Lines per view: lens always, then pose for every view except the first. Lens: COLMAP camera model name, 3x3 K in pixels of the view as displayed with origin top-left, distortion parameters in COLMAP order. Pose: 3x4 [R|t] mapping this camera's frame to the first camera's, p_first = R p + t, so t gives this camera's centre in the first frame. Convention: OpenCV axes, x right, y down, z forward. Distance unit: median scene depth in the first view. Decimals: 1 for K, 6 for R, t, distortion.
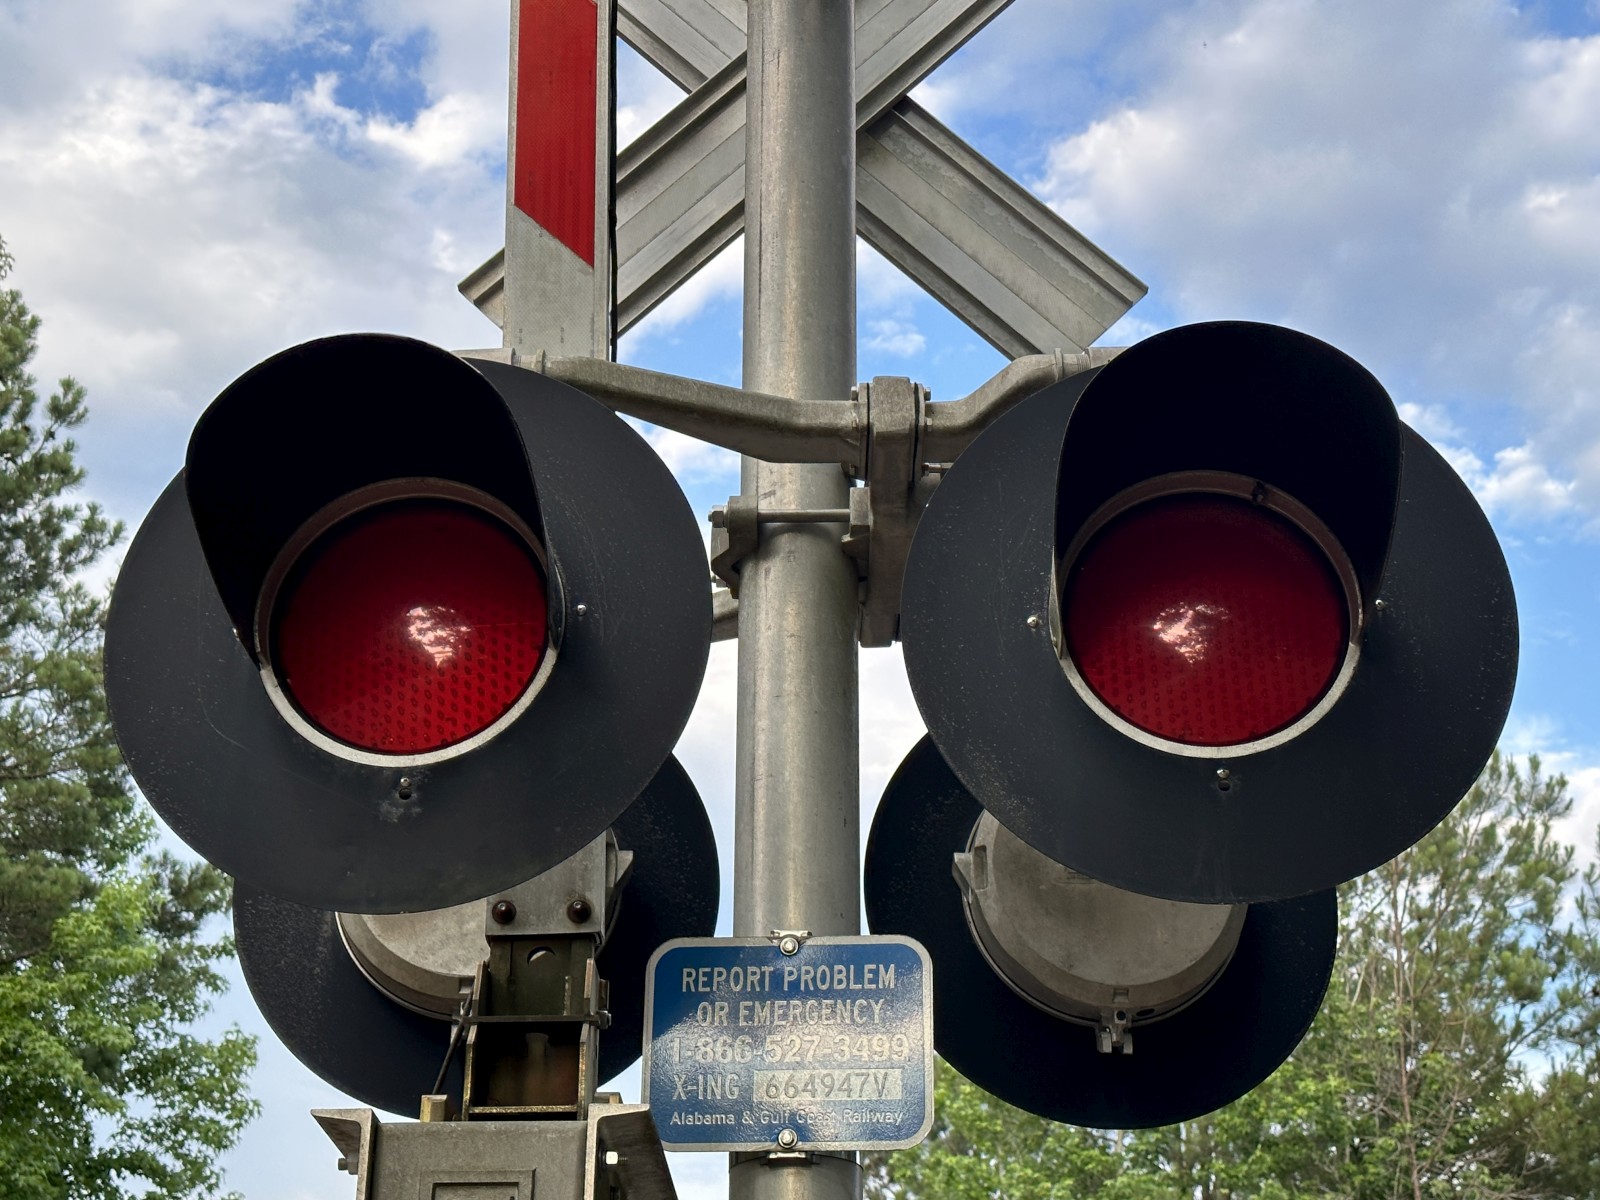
lens RADIAL K [[2725.6, 0, 800.0], [0, 2725.6, 600.0], [0, 0, 1]] dist [0.147595, -0.076453]
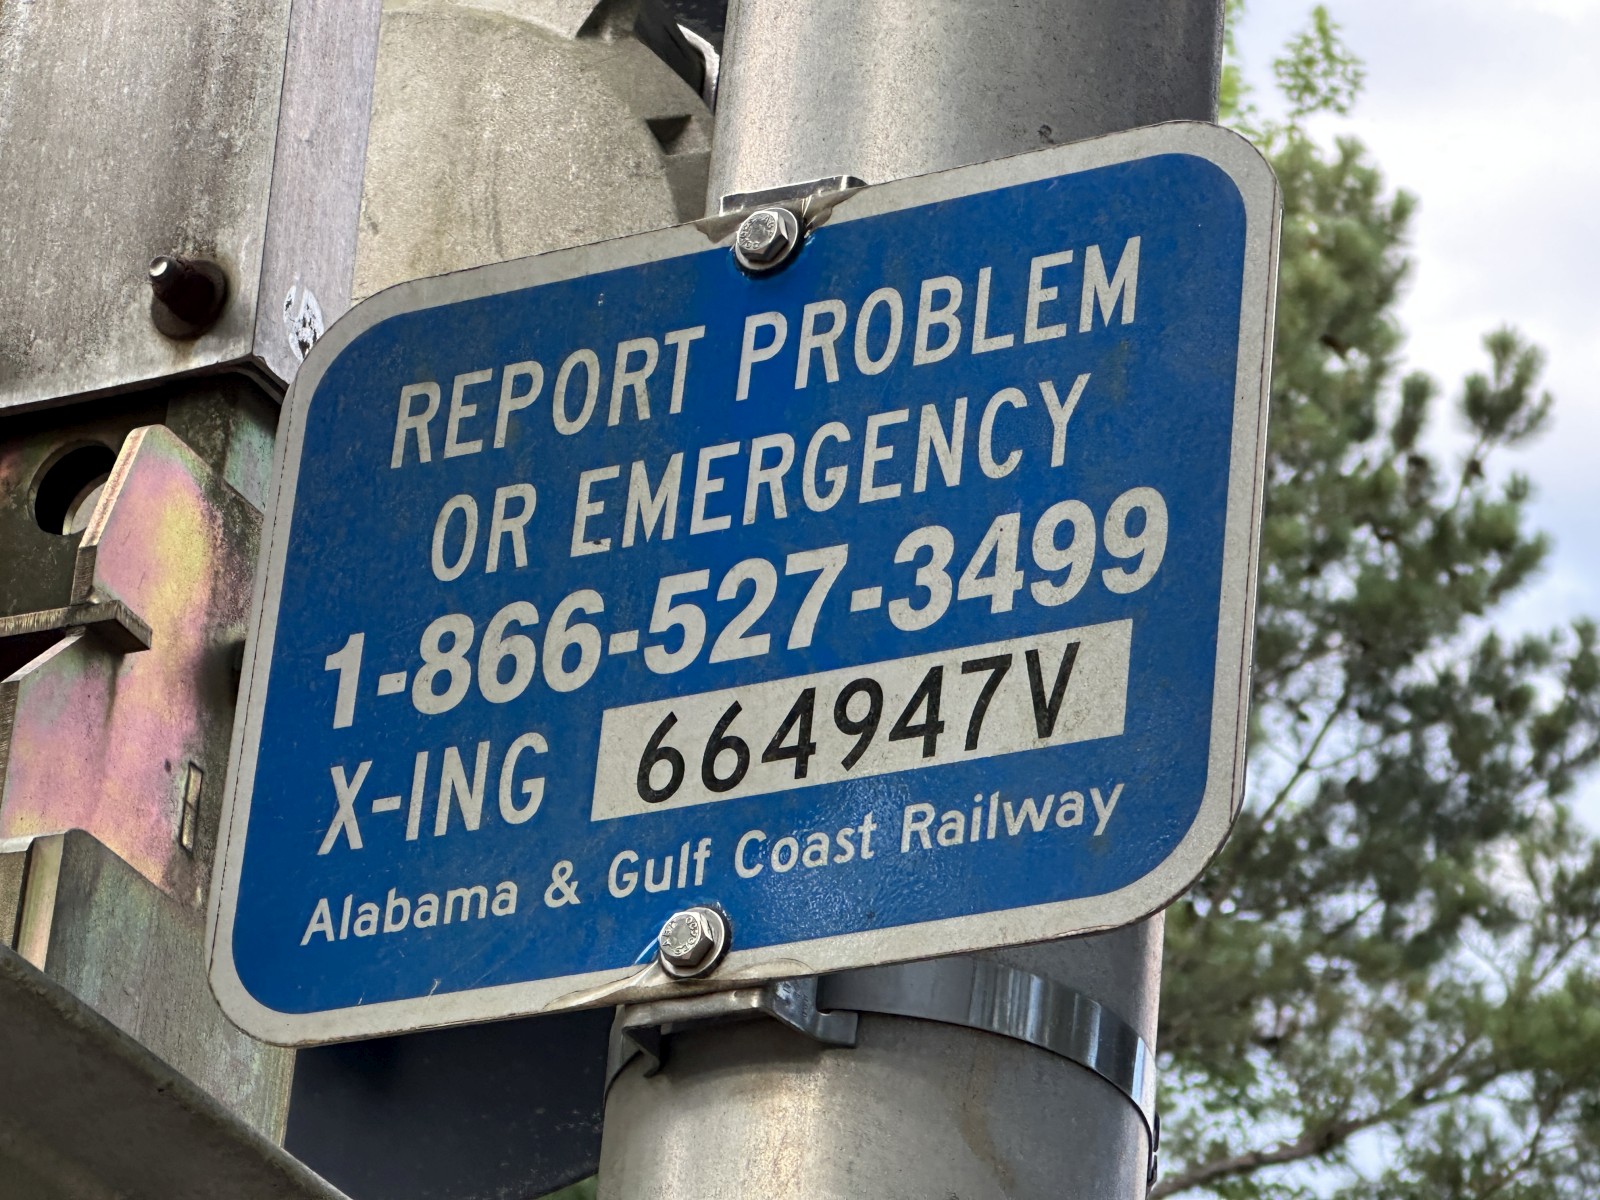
lens RADIAL K [[6328.0, 0, 800.0], [0, 6328.0, 600.0], [0, 0, 1]] dist [-0.531834, 1.806990]
pose [[0.888614, -0.135785, -0.438096, 0.248391], [0.101152, 0.989673, -0.101570, 0.218887], [0.447363, 0.045943, 0.893172, 0.486987]]
